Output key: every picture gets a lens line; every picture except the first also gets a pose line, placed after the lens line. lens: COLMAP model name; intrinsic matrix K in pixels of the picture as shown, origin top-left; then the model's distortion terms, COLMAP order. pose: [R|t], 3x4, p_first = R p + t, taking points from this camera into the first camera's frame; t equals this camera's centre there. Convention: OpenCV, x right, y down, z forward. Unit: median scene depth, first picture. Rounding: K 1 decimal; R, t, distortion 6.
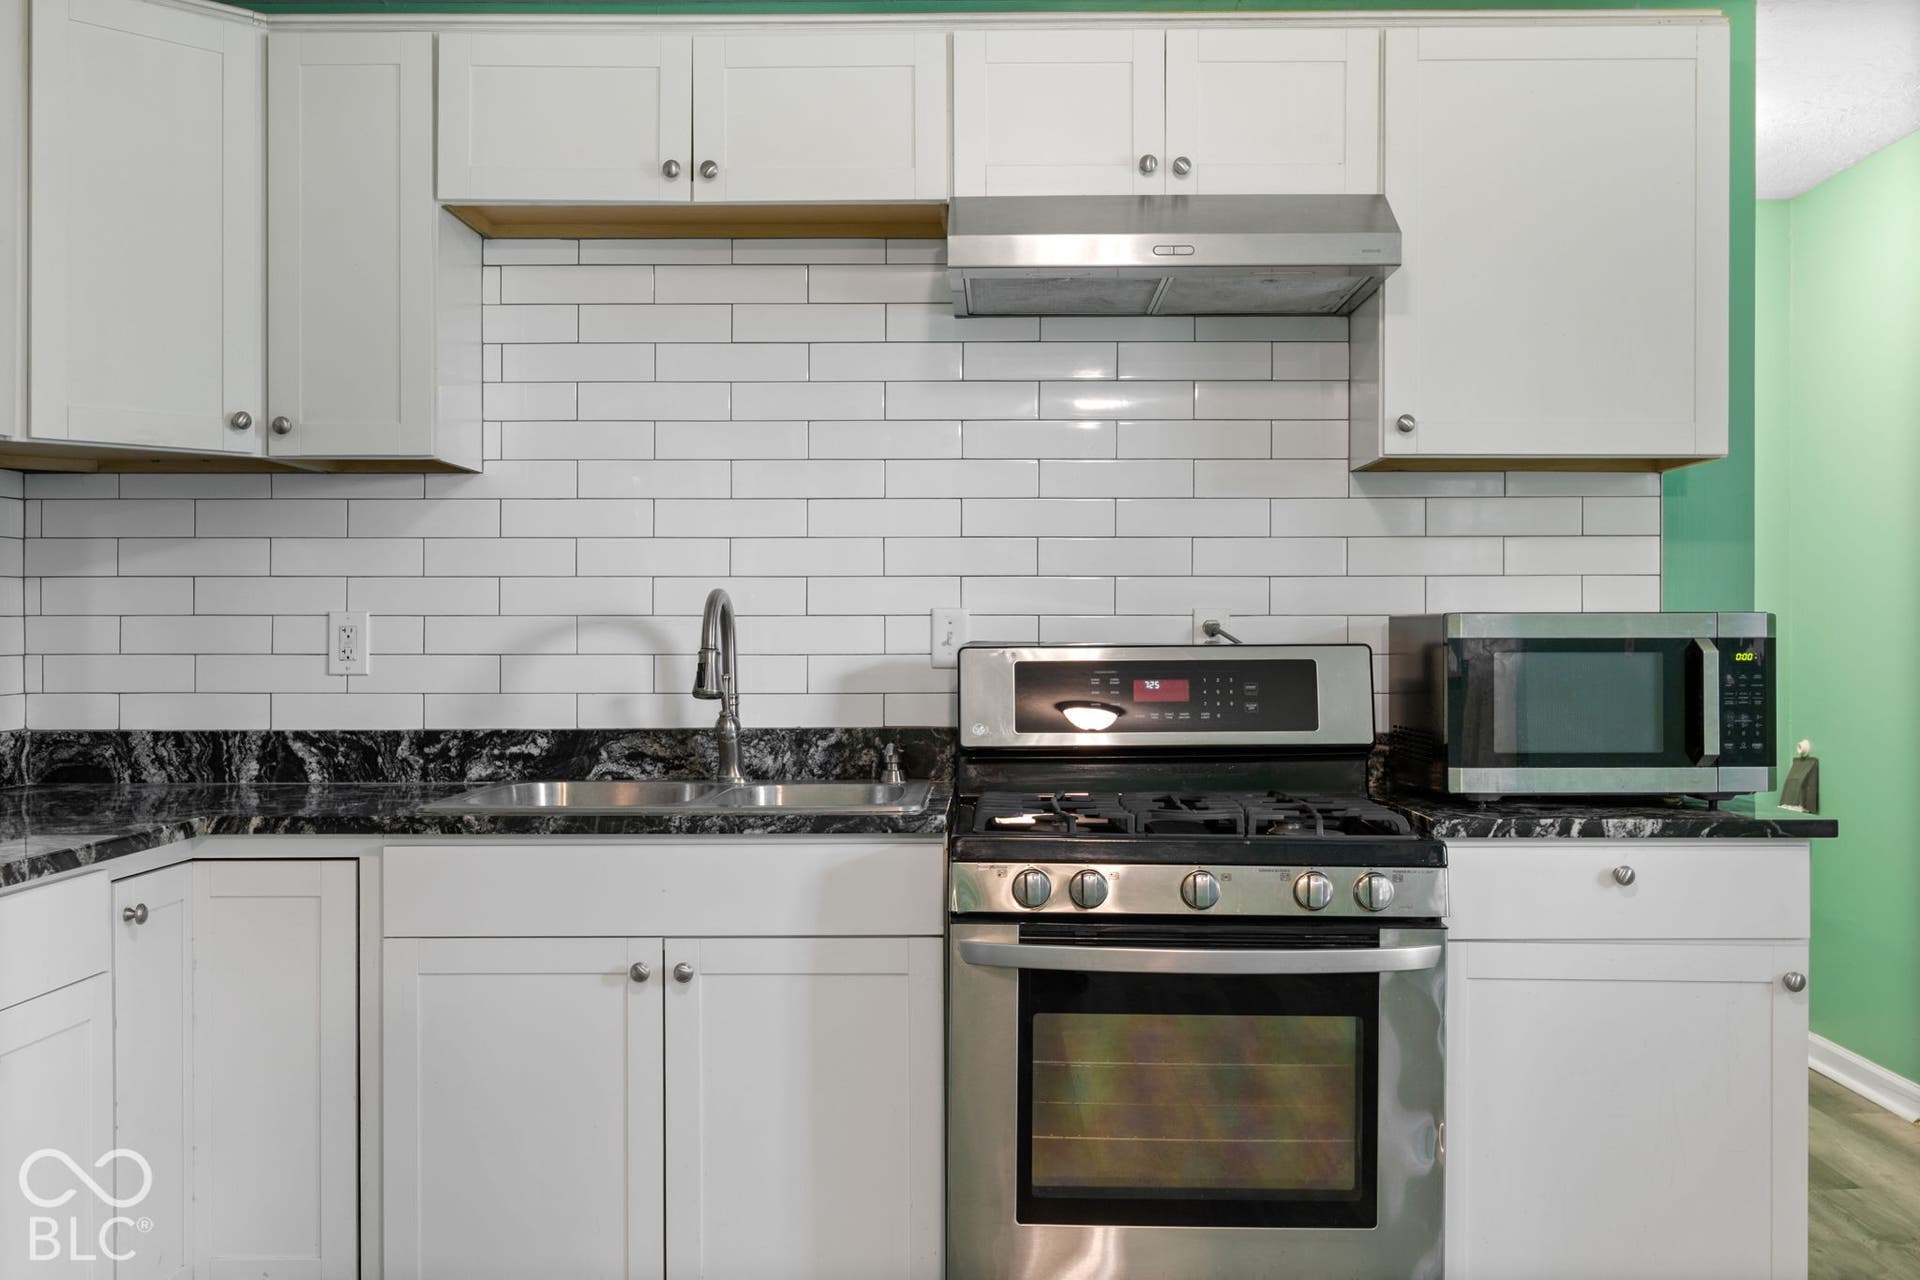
lens RADIAL K [[1813.5, 0, 960.0], [0, 1813.5, 640.0], [0, 0, 1]] dist [0.004457, 0.004776]
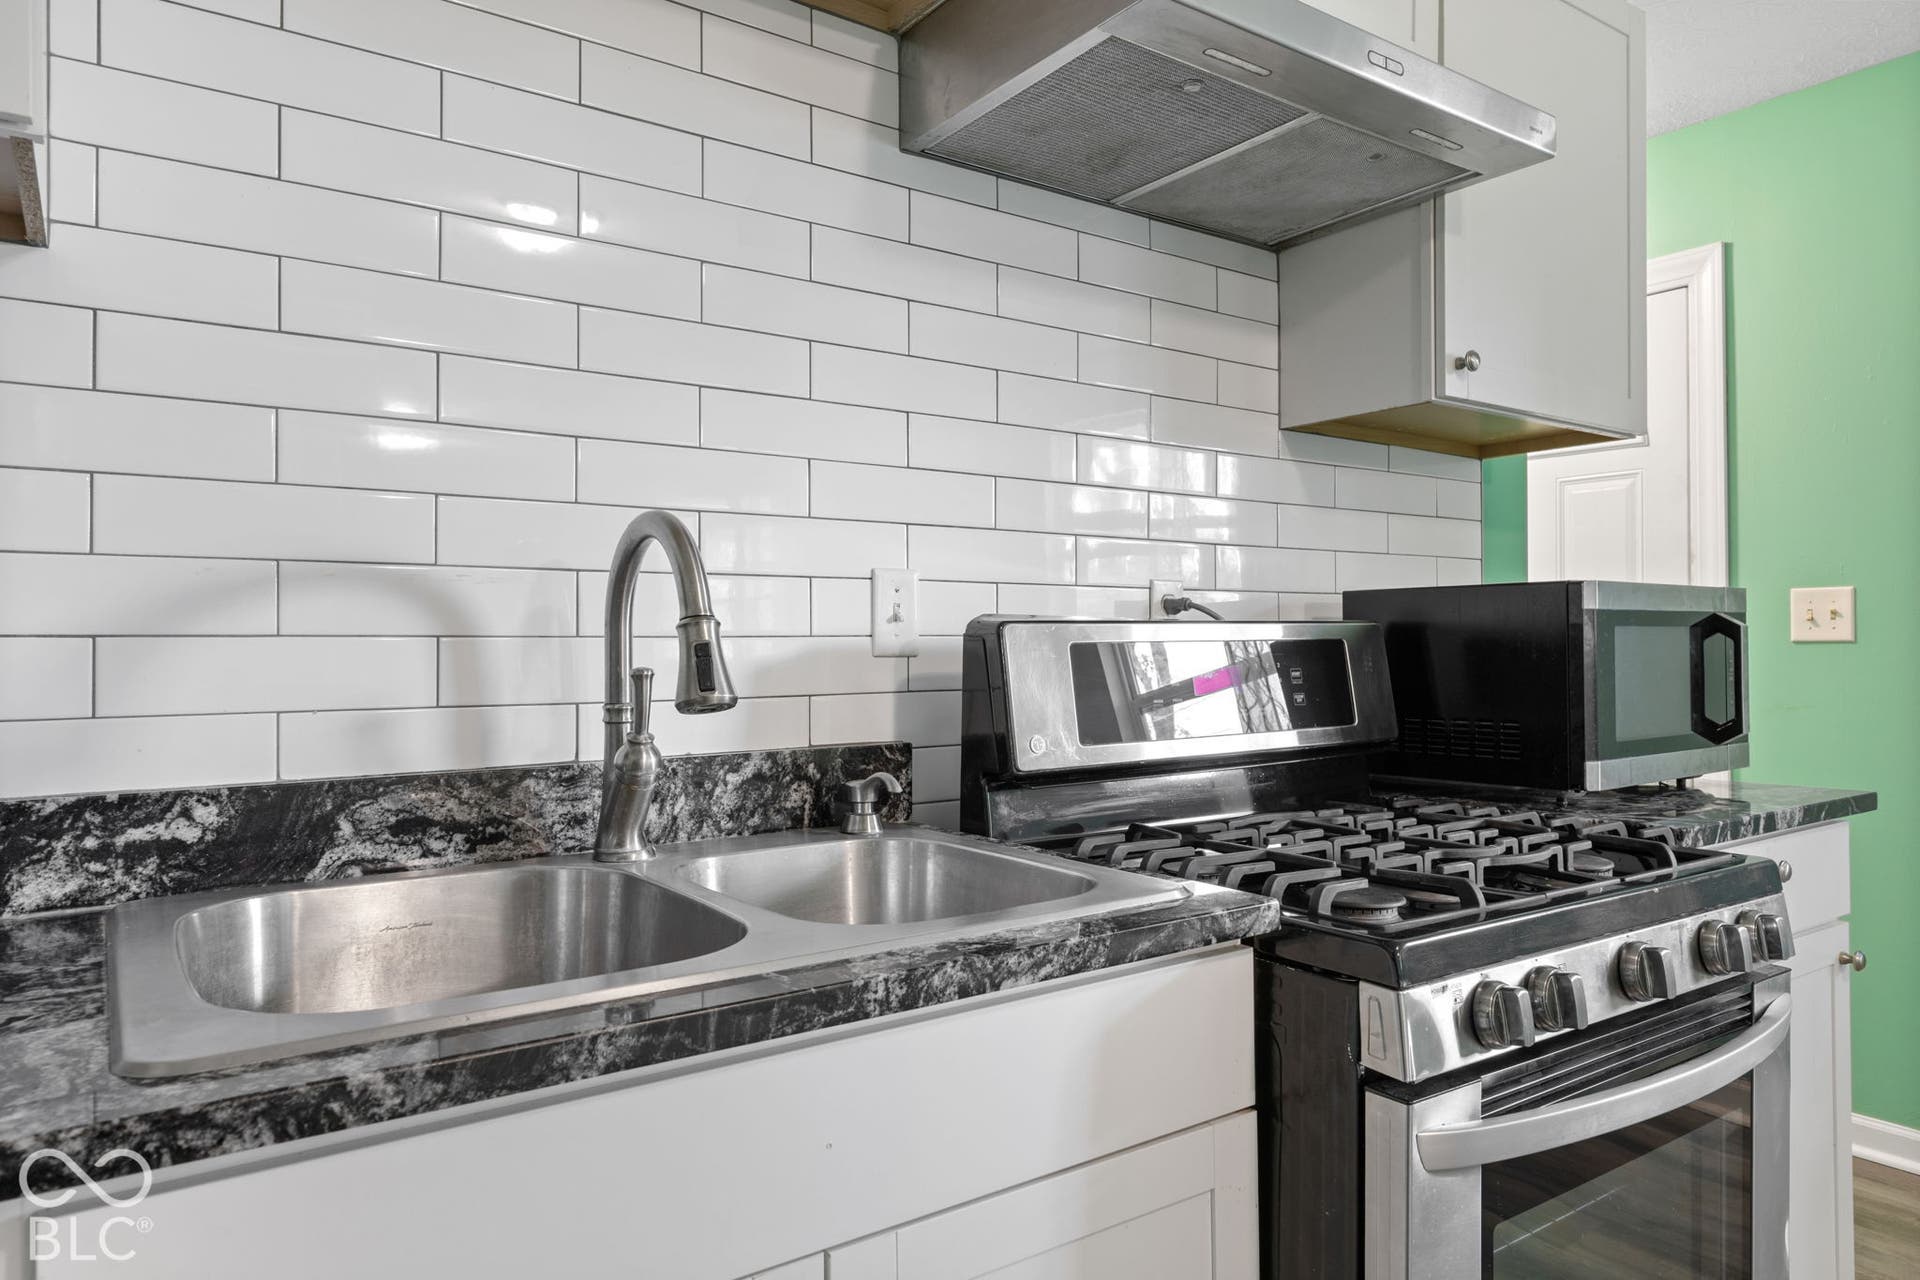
lens RADIAL K [[1222.4, 0, 960.0], [0, 1222.4, 640.0], [0, 0, 1]] dist [-0.005221, -0.000011]
pose [[0.805355, -0.000588, 0.592792, -0.261786], [0.009140, 0.999893, -0.011425, 0.014958], [-0.592722, 0.014619, 0.805274, 0.613804]]
